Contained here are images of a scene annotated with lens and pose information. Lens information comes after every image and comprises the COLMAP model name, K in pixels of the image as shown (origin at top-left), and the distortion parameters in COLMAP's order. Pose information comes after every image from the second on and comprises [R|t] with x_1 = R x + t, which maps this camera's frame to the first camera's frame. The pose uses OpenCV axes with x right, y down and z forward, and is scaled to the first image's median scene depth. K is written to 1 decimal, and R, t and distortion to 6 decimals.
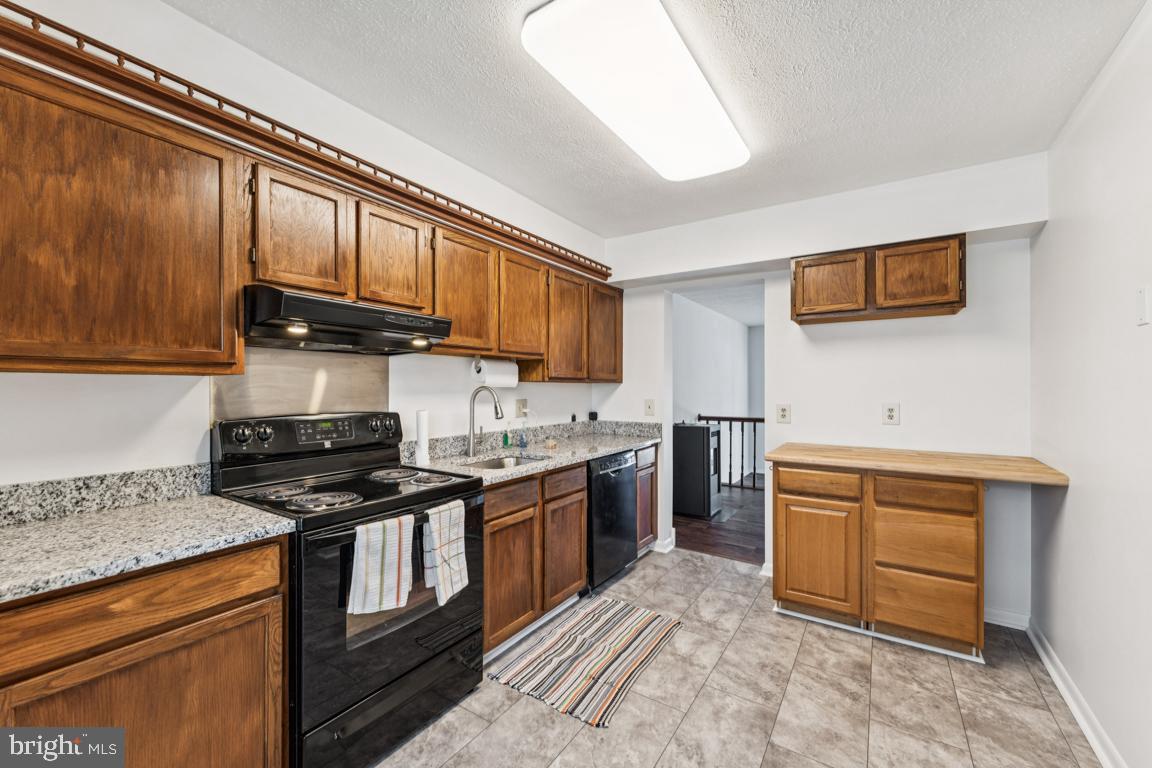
lens RADIAL K [[469.5, 0, 576.5], [0, 469.5, 386.7], [0, 0, 1]] dist [-0.001501, -0.000396]
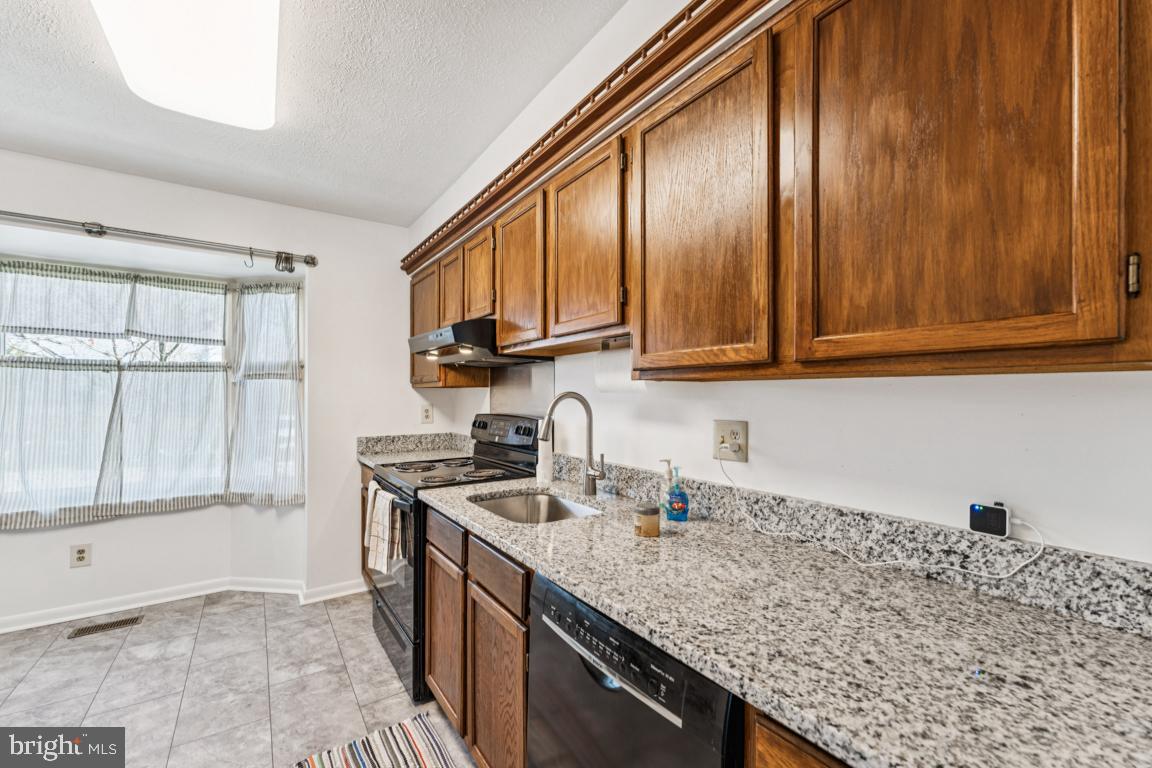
lens RADIAL K [[469.5, 0, 575.7], [0, 469.5, 383.8], [0, 0, 1]] dist [-0.001501, -0.000396]
pose [[-0.368670, -0.009276, -0.929514, 0.284835], [0.003642, 0.999928, -0.011423, -0.002491], [0.929553, -0.007596, -0.368610, 0.830143]]
